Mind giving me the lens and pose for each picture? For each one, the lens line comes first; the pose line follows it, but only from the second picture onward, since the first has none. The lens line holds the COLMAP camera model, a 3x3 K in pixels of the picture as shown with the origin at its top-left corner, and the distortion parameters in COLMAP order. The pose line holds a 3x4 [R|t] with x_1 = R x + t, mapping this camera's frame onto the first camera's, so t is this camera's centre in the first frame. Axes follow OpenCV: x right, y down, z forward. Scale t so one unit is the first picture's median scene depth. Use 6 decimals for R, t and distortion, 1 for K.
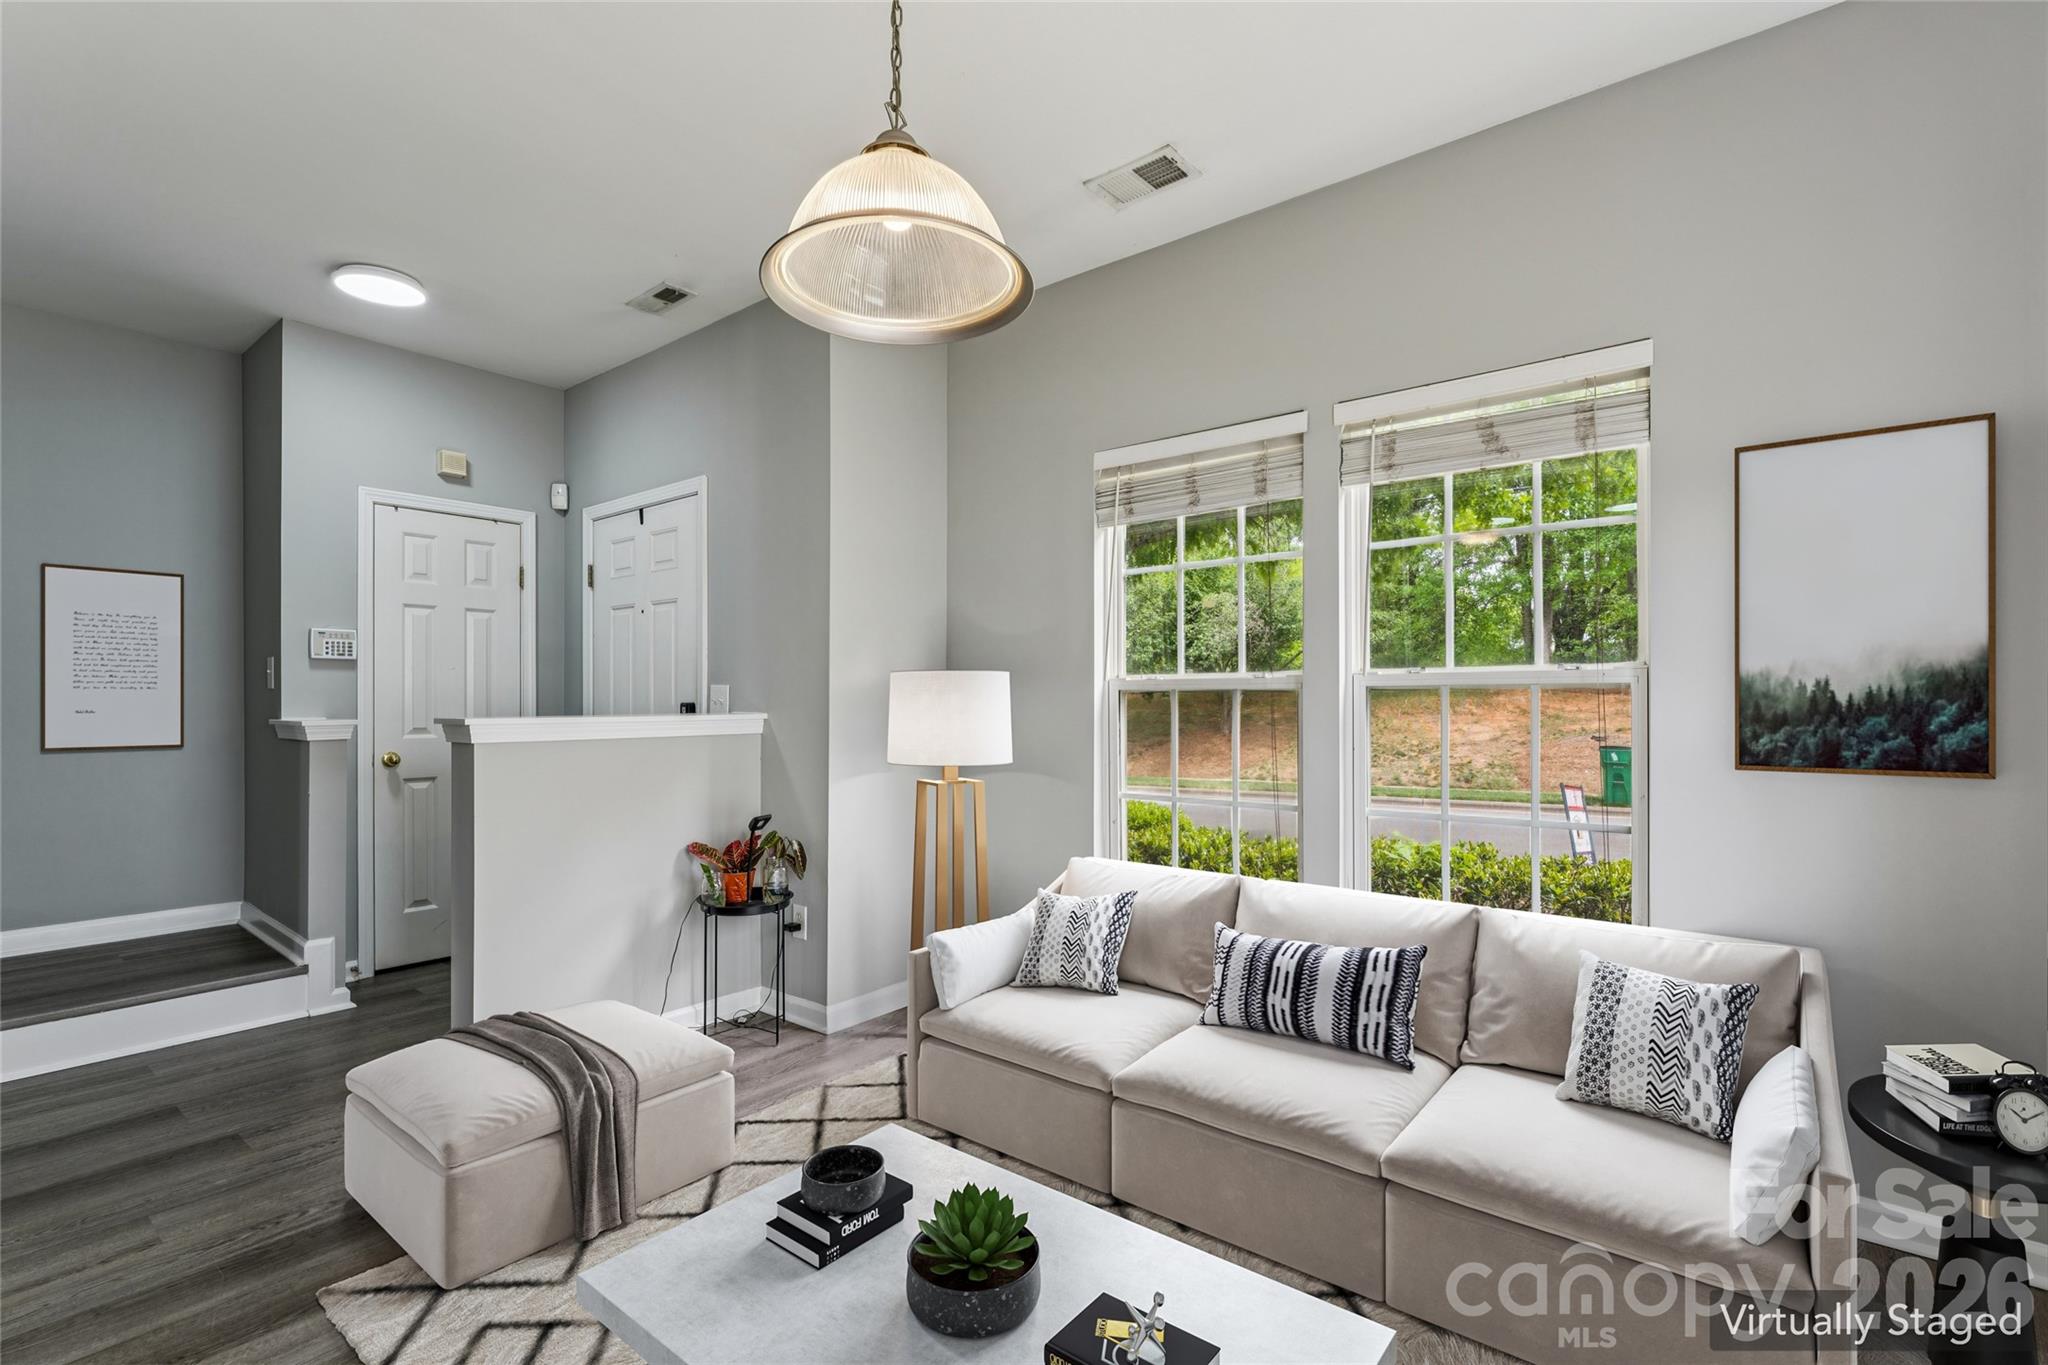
lens RADIAL K [[919.0, 0, 1029.1], [0, 919.0, 686.8], [0, 0, 1]] dist [-0.002085, 0.000212]
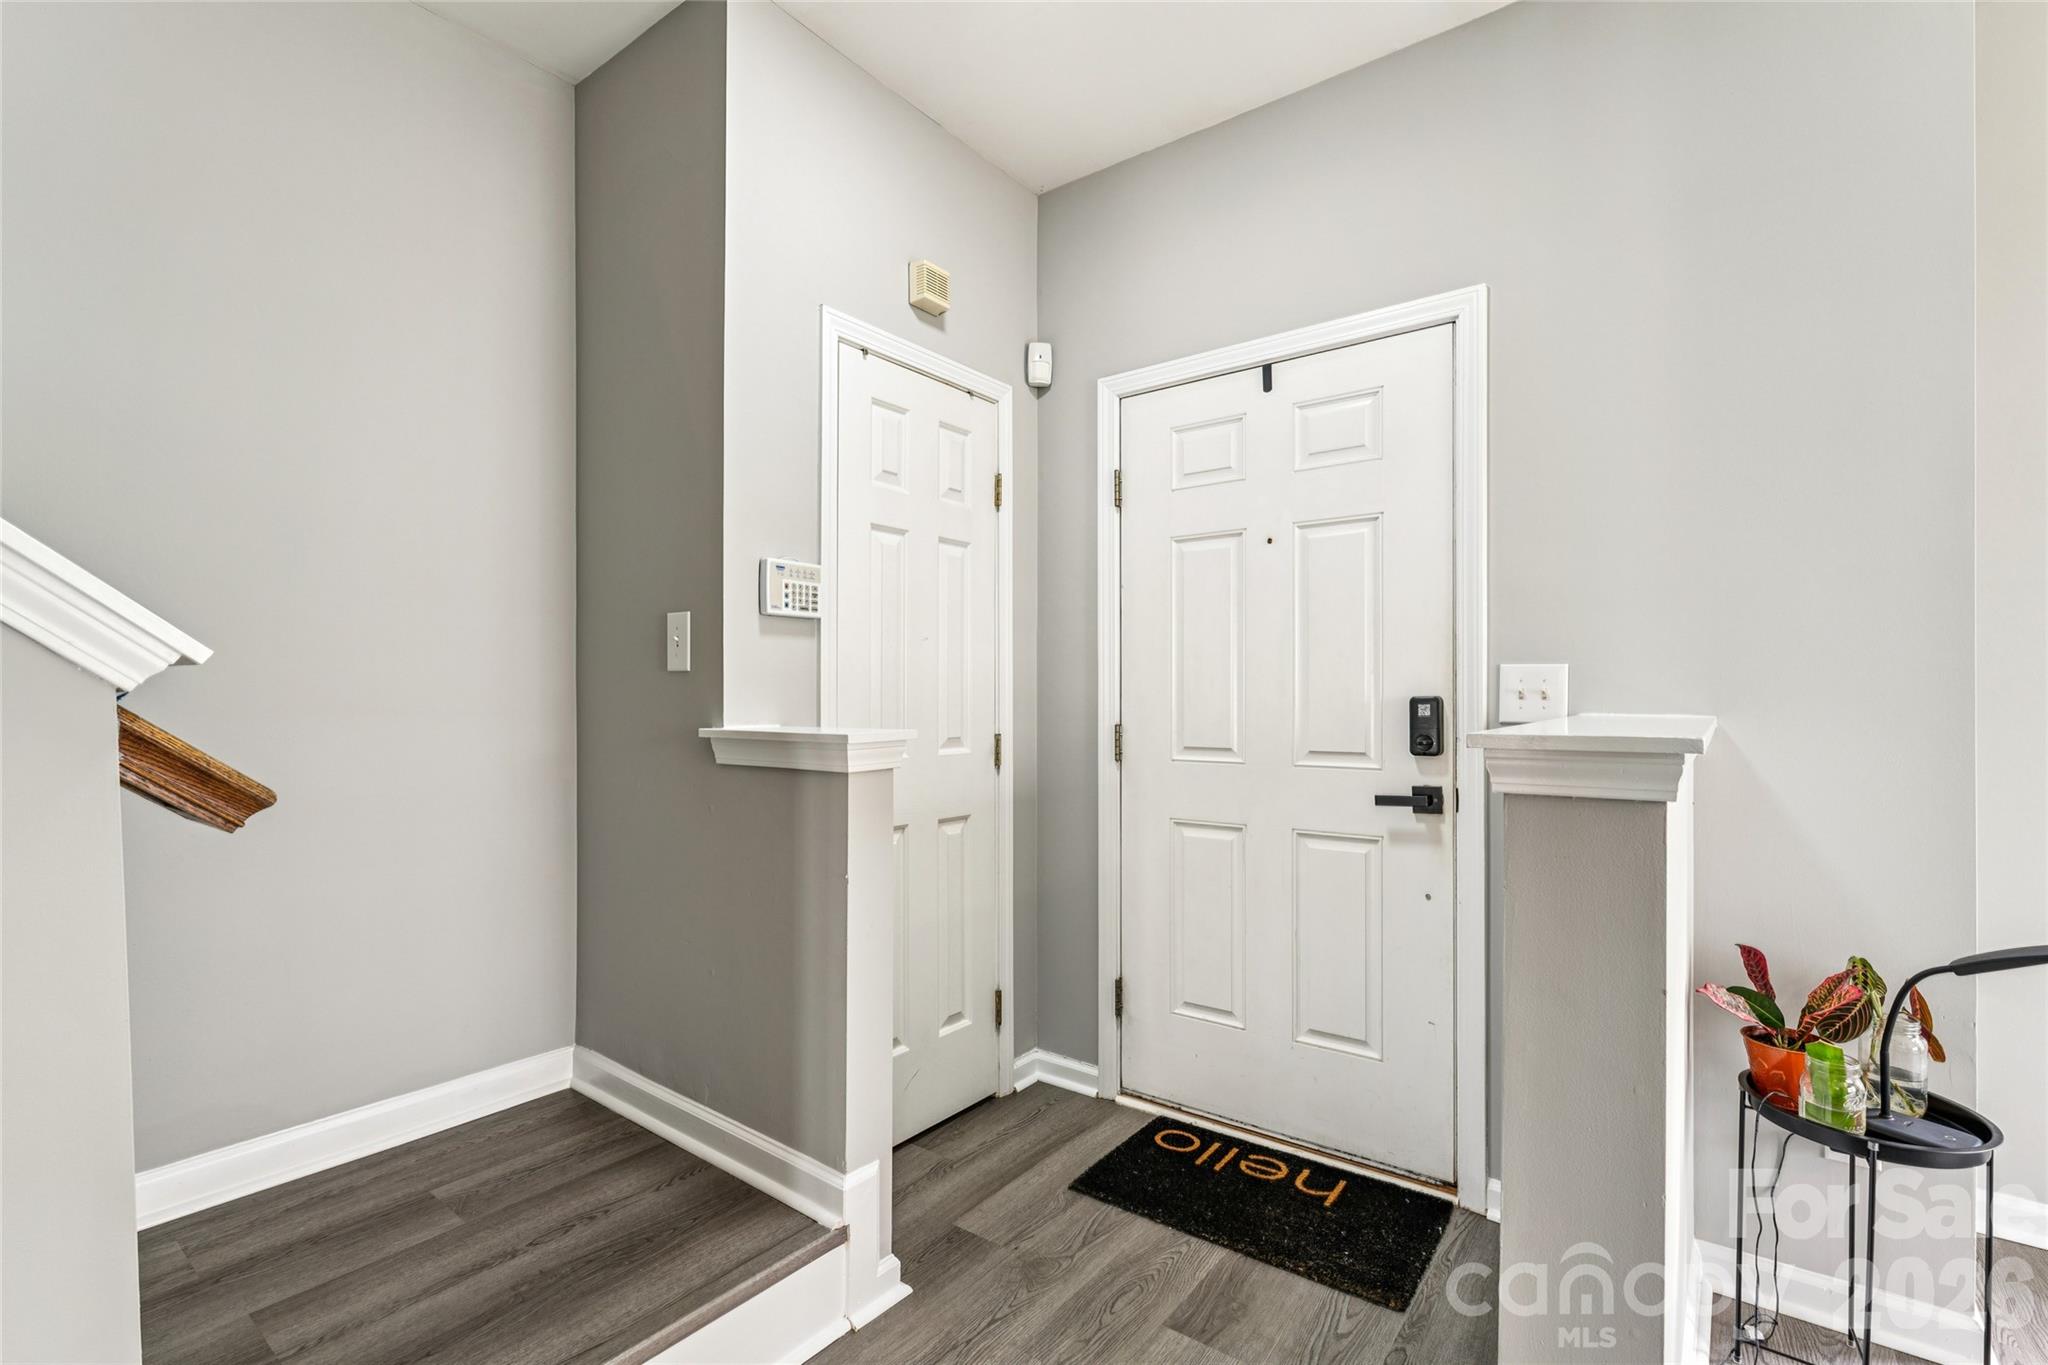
lens RADIAL K [[919.0, 0, 1029.1], [0, 919.0, 686.8], [0, 0, 1]] dist [-0.002085, 0.000212]
pose [[0.999602, 0.001922, 0.028158, -0.623873], [-0.002019, 0.999992, 0.003418, 0.009004], [-0.028151, -0.003474, 0.999598, 0.446063]]
